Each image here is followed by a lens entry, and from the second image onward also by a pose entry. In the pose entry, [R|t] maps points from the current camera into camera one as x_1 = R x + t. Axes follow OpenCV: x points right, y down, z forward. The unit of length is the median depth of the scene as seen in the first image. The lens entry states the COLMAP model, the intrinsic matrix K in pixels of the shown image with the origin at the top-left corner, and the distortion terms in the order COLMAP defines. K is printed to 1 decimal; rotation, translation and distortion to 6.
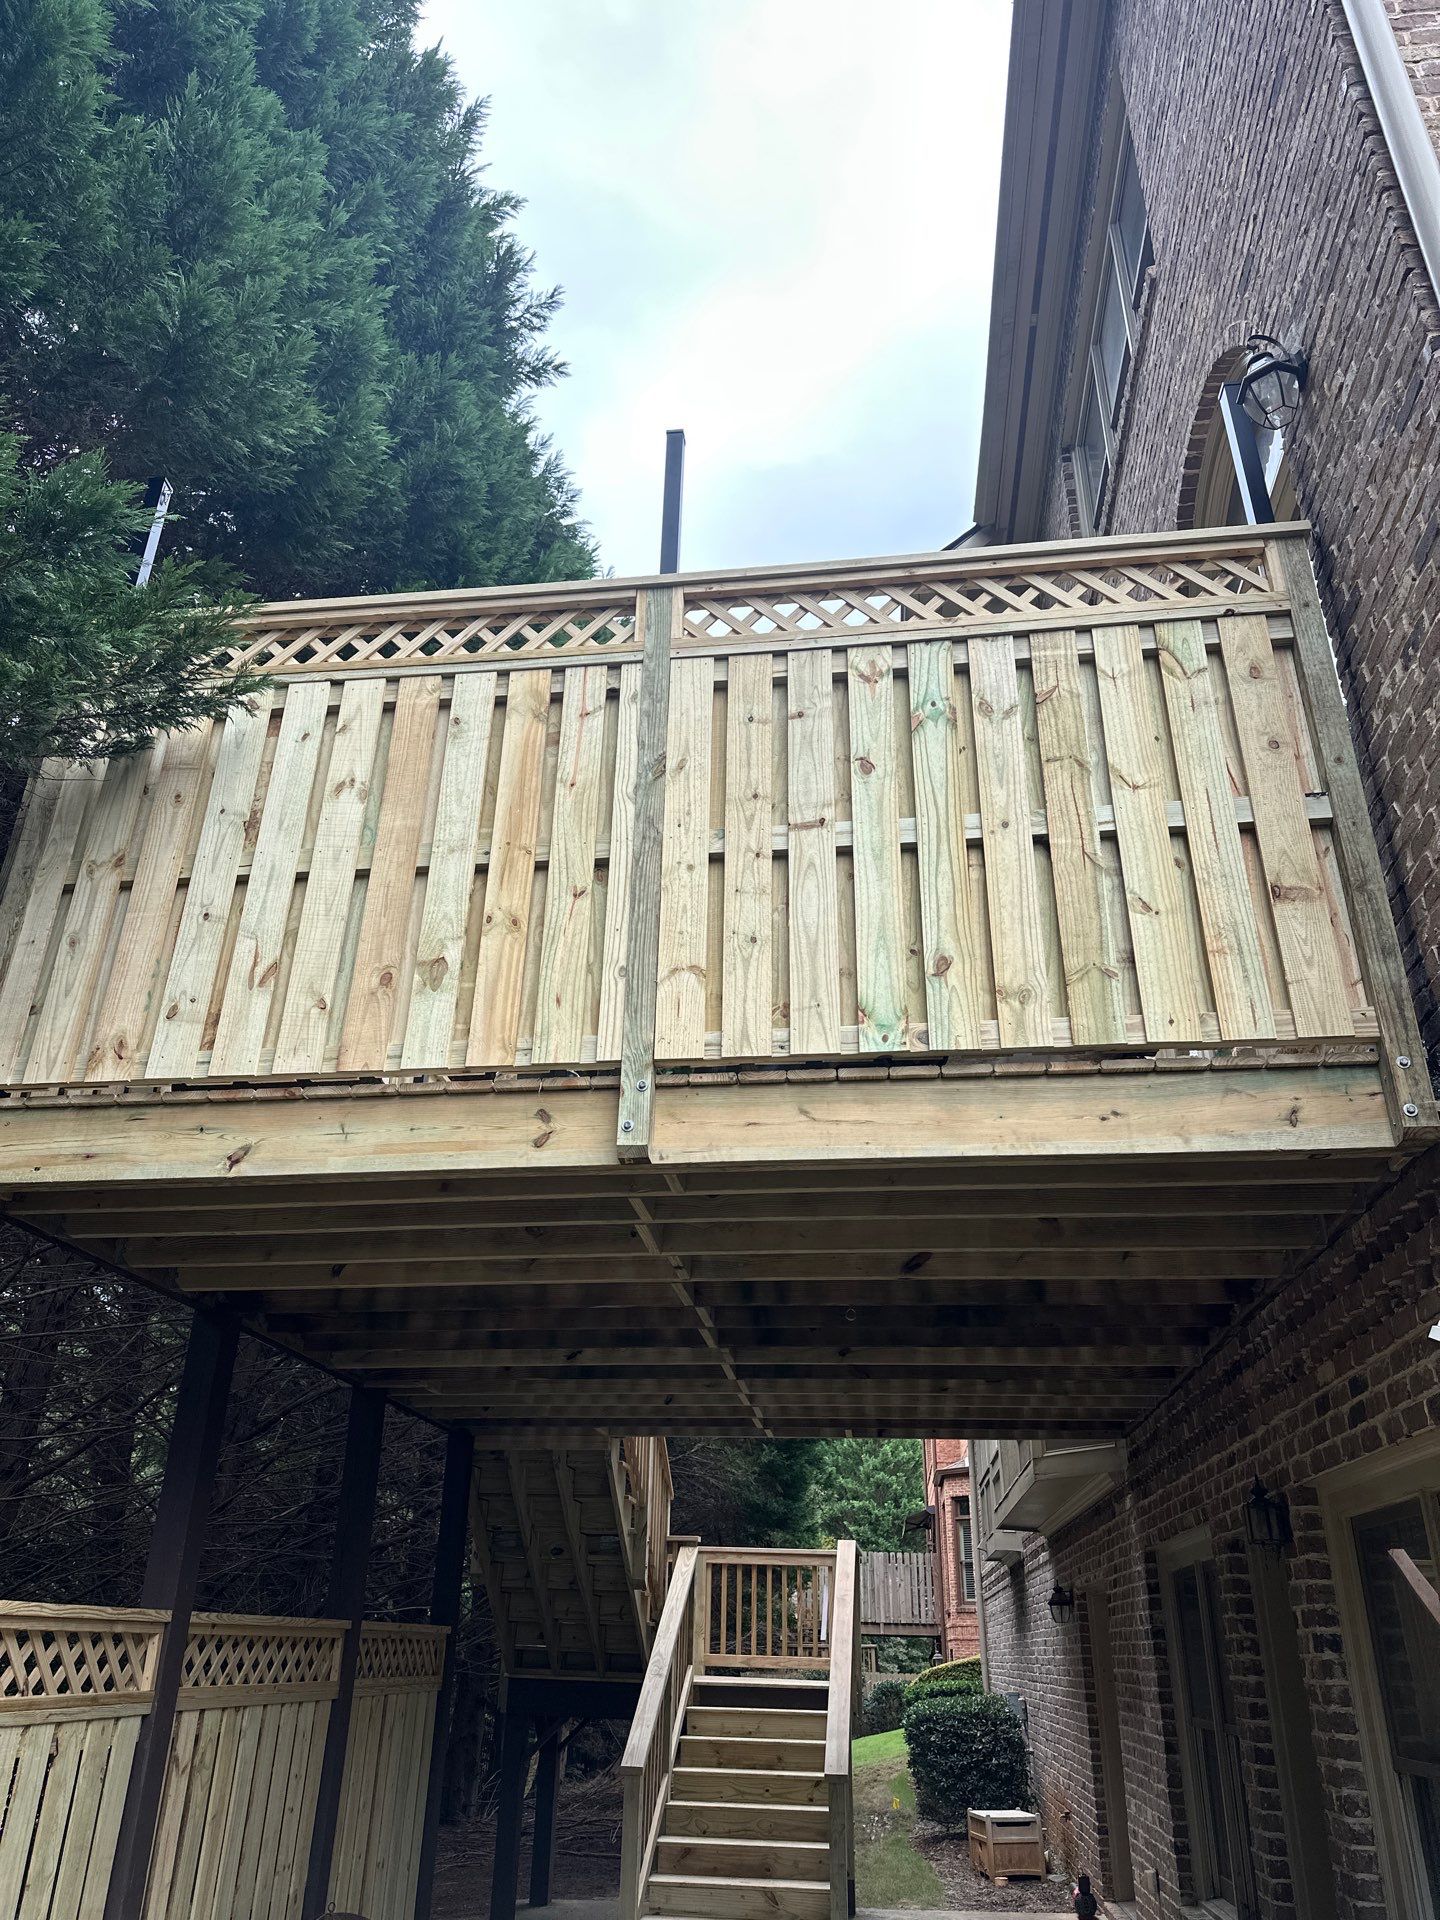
lens RADIAL K [[1360.1, 0, 717.2], [0, 1360.1, 970.8], [0, 0, 1]] dist [0.014694, -0.018761]
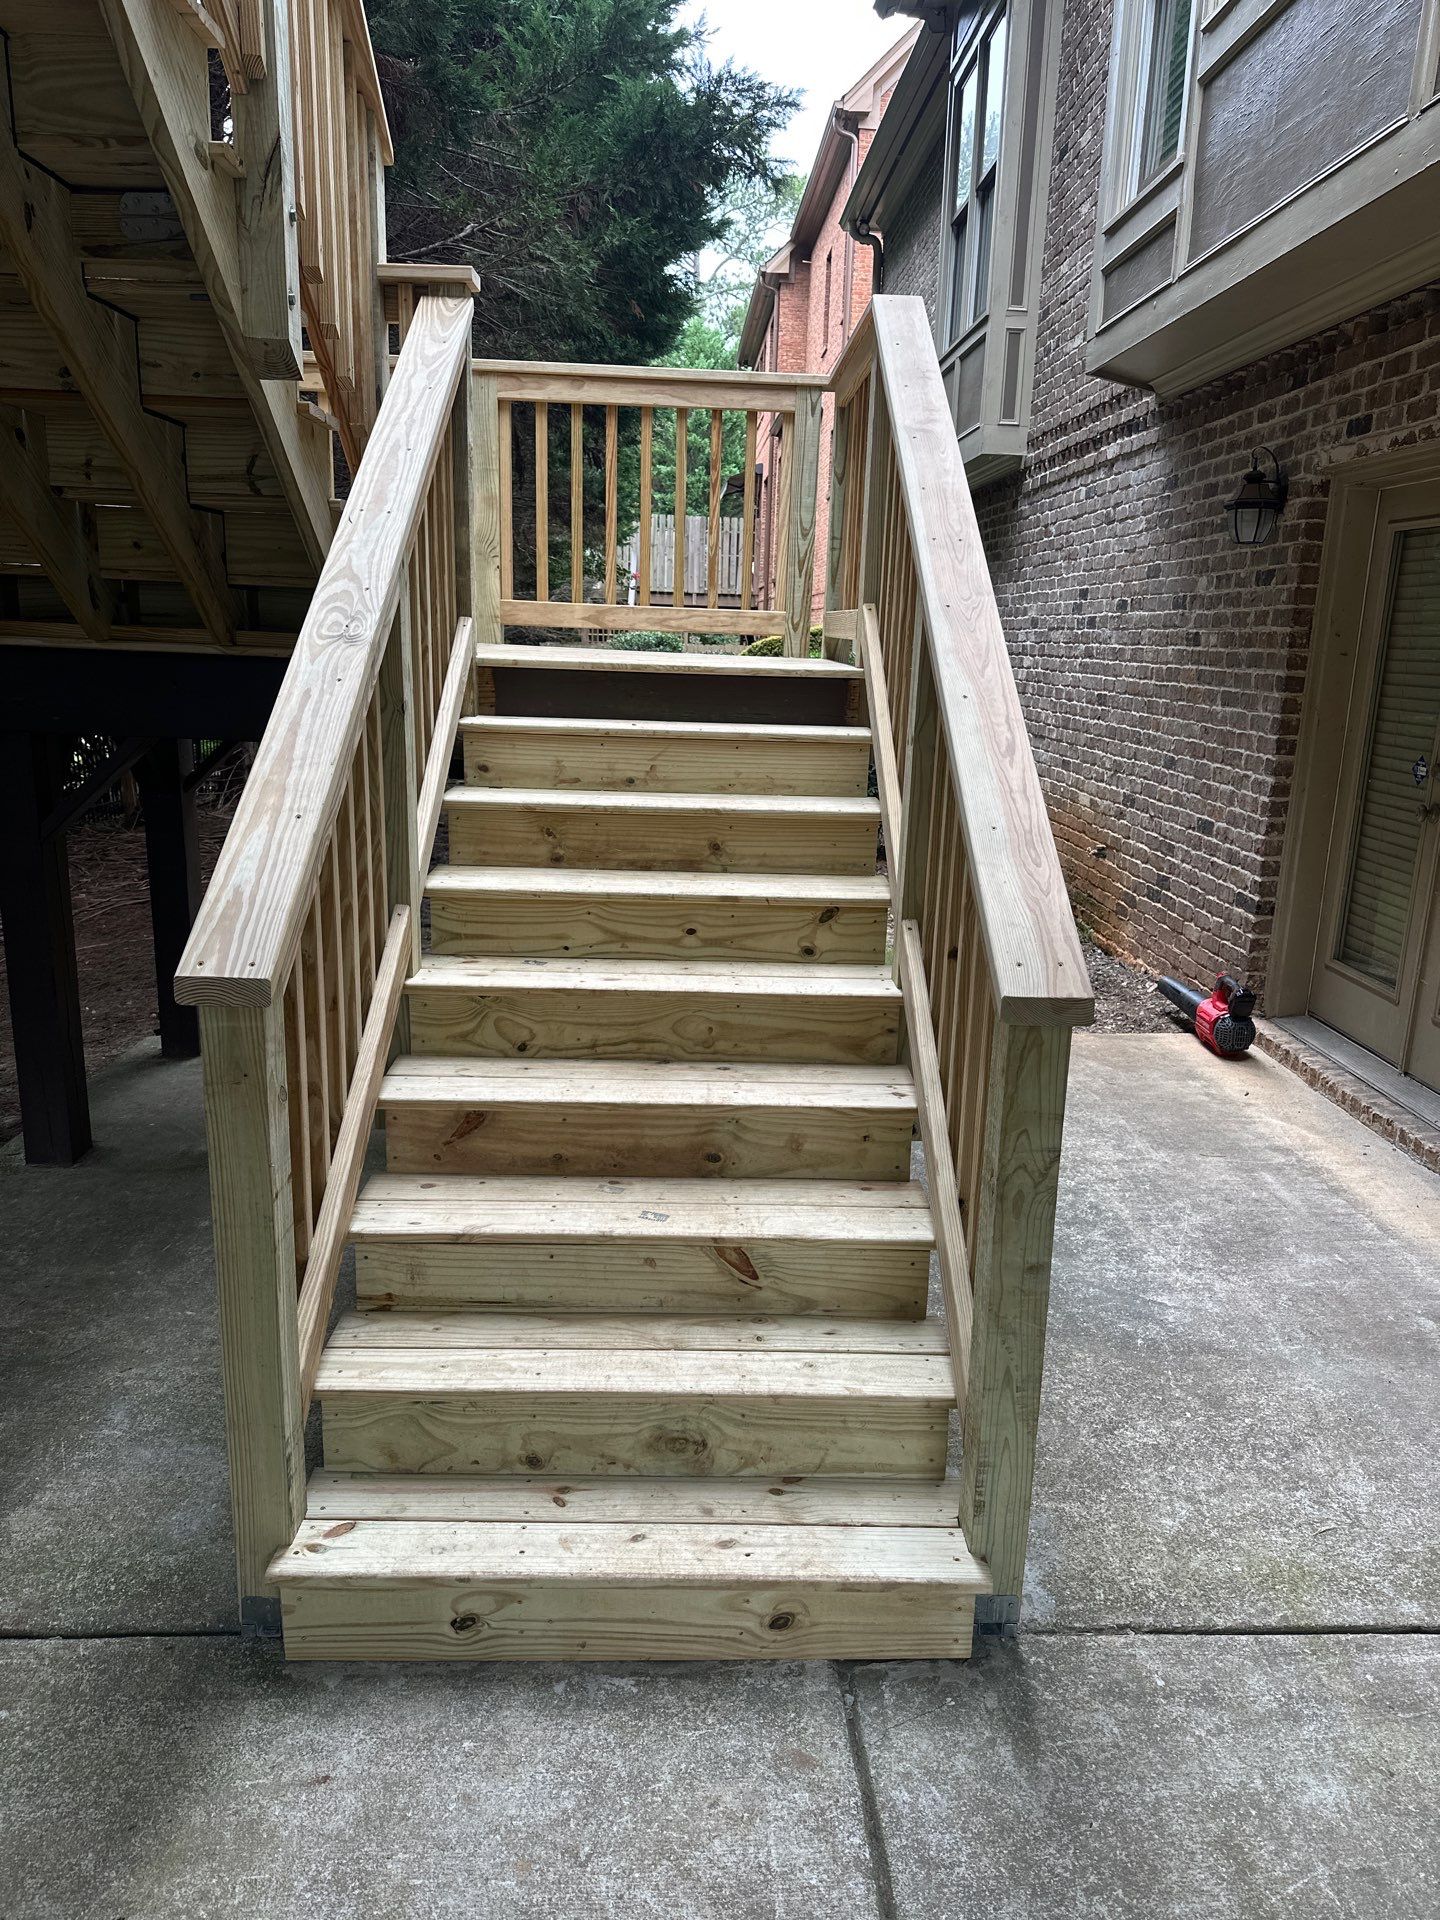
lens RADIAL K [[1398.4, 0, 709.6], [0, 1398.4, 959.4], [0, 0, 1]] dist [0.042809, -0.035257]
pose [[0.990248, -0.028544, 0.136361, -0.007497], [-0.065570, 0.768106, 0.636957, 0.293943], [-0.122921, -0.639687, 0.758743, 0.567124]]
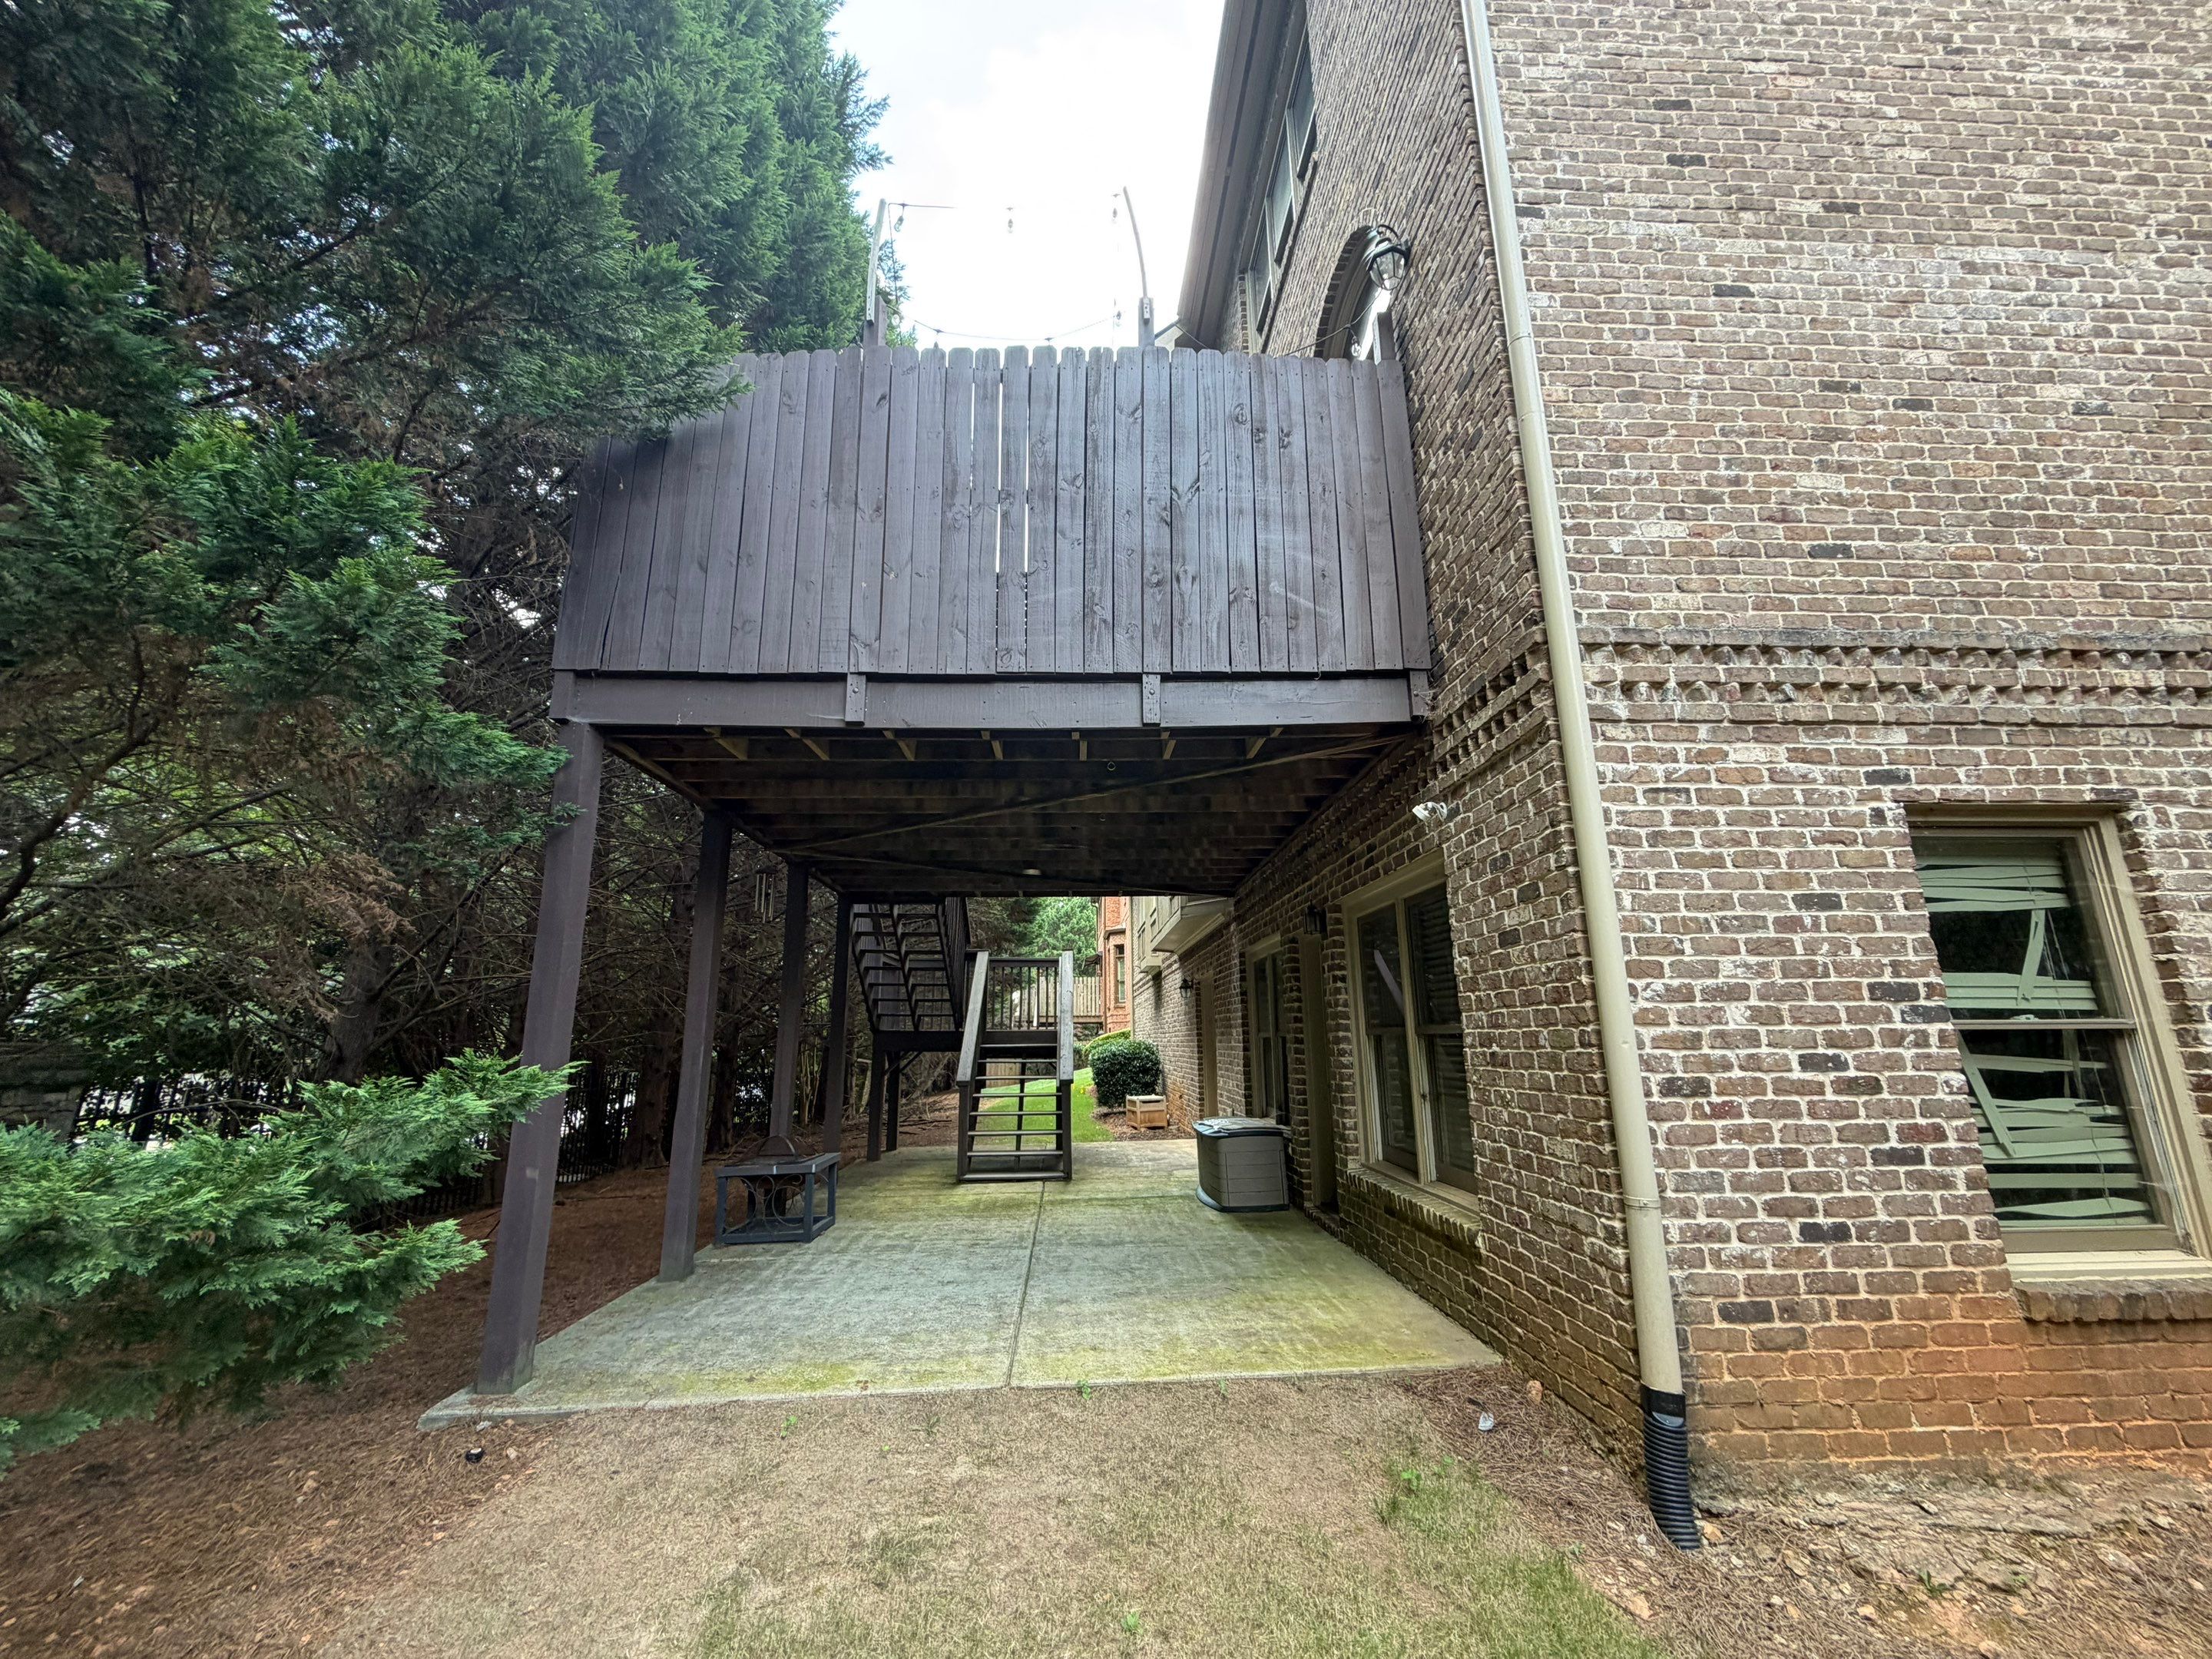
lens RADIAL K [[892.7, 0, 1106.0], [0, 892.7, 829.5], [0, 0, 1]] dist [-0.001677, -0.000566]
pose [[0.986561, 0.010982, 0.163027, -0.064395], [-0.047398, 0.974072, 0.221216, 0.010906], [-0.156371, -0.225970, 0.961502, -0.089438]]
